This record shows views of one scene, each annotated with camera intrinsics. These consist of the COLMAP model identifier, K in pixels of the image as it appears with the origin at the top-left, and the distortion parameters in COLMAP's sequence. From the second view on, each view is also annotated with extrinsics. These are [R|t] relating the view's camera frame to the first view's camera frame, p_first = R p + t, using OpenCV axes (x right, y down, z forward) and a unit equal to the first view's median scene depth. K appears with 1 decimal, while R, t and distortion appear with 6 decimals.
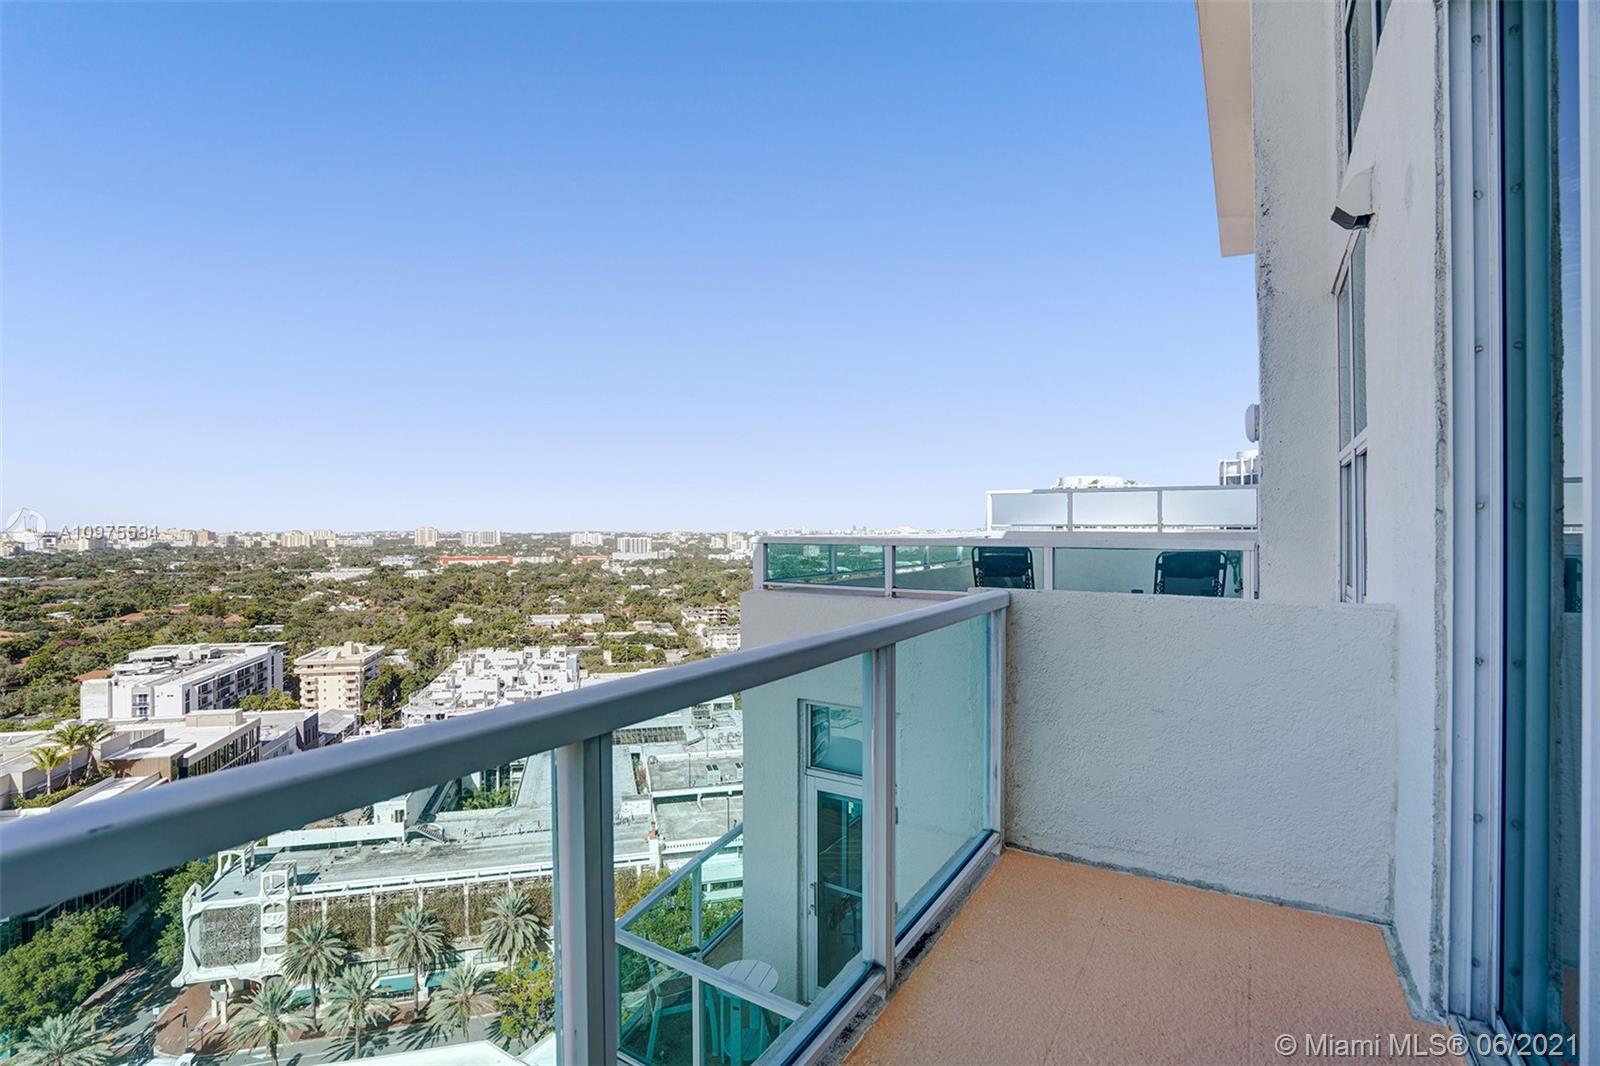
lens RADIAL K [[753.3, 0, 814.6], [0, 753.3, 530.9], [0, 0, 1]] dist [-0.055777, 0.020958]
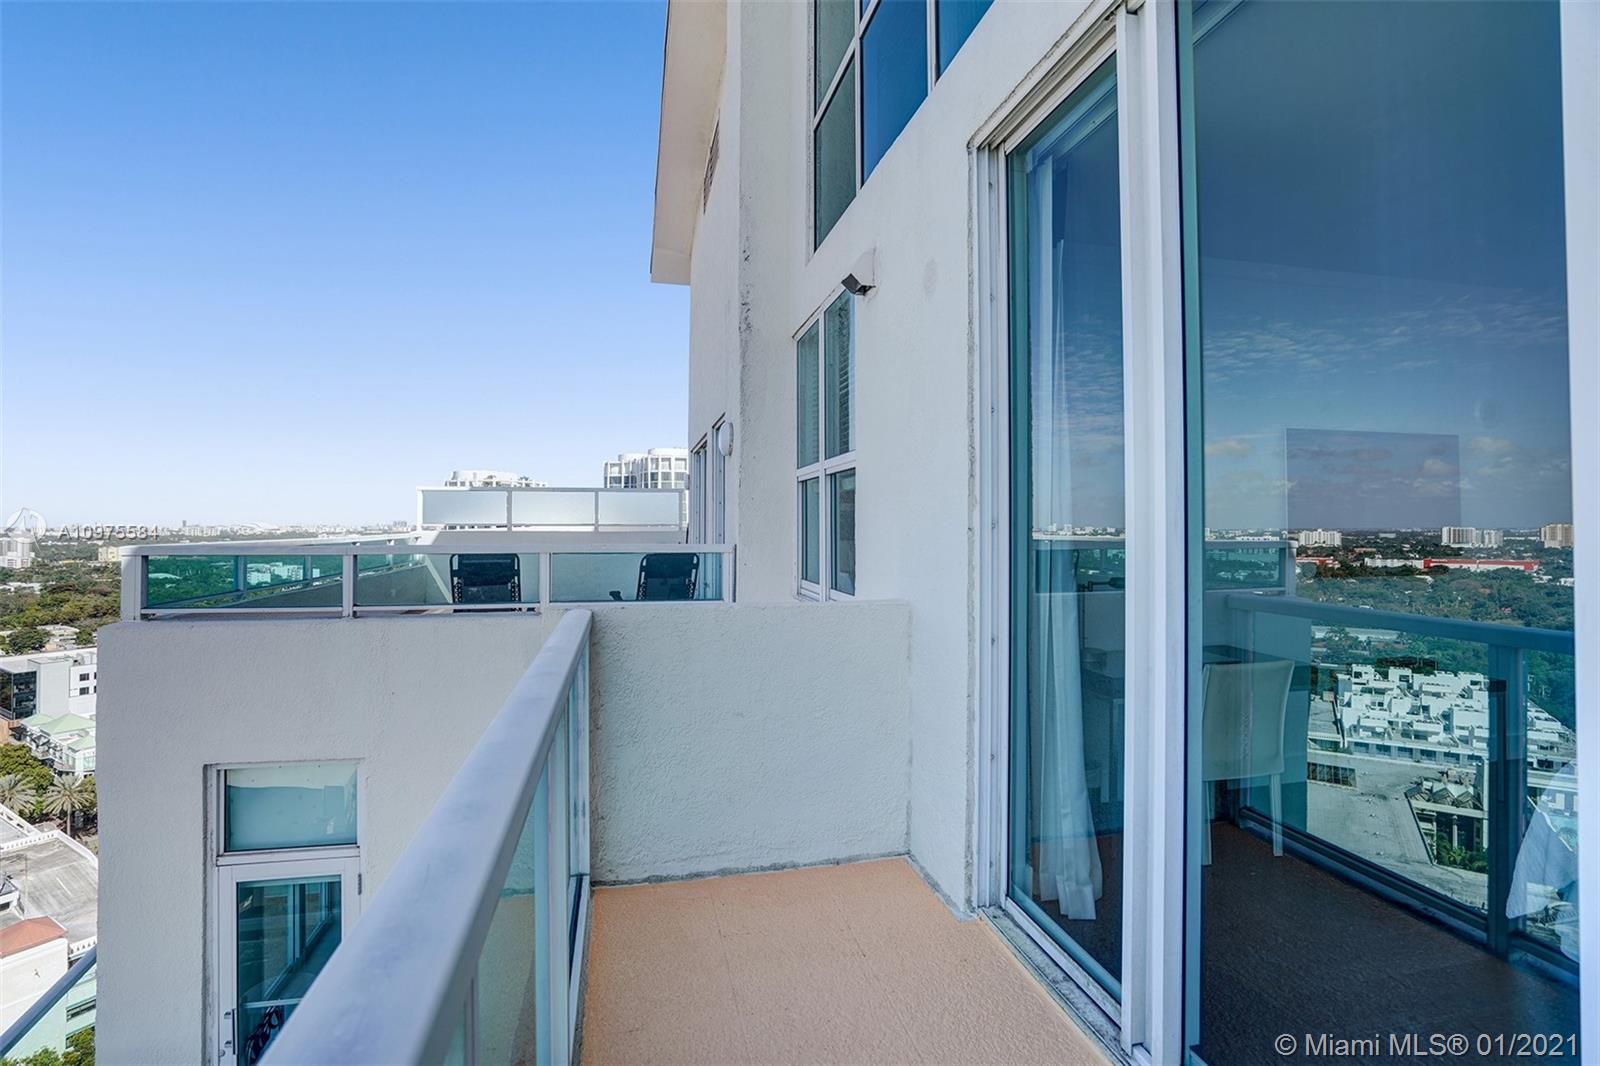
lens RADIAL K [[753.3, 0, 785.8], [0, 753.3, 509.6], [0, 0, 1]] dist [-0.055777, 0.020958]
pose [[0.724189, 0.011278, 0.689510, -0.207347], [0.002417, 0.999819, -0.018892, -0.024849], [-0.689598, 0.015348, 0.724030, 0.164000]]
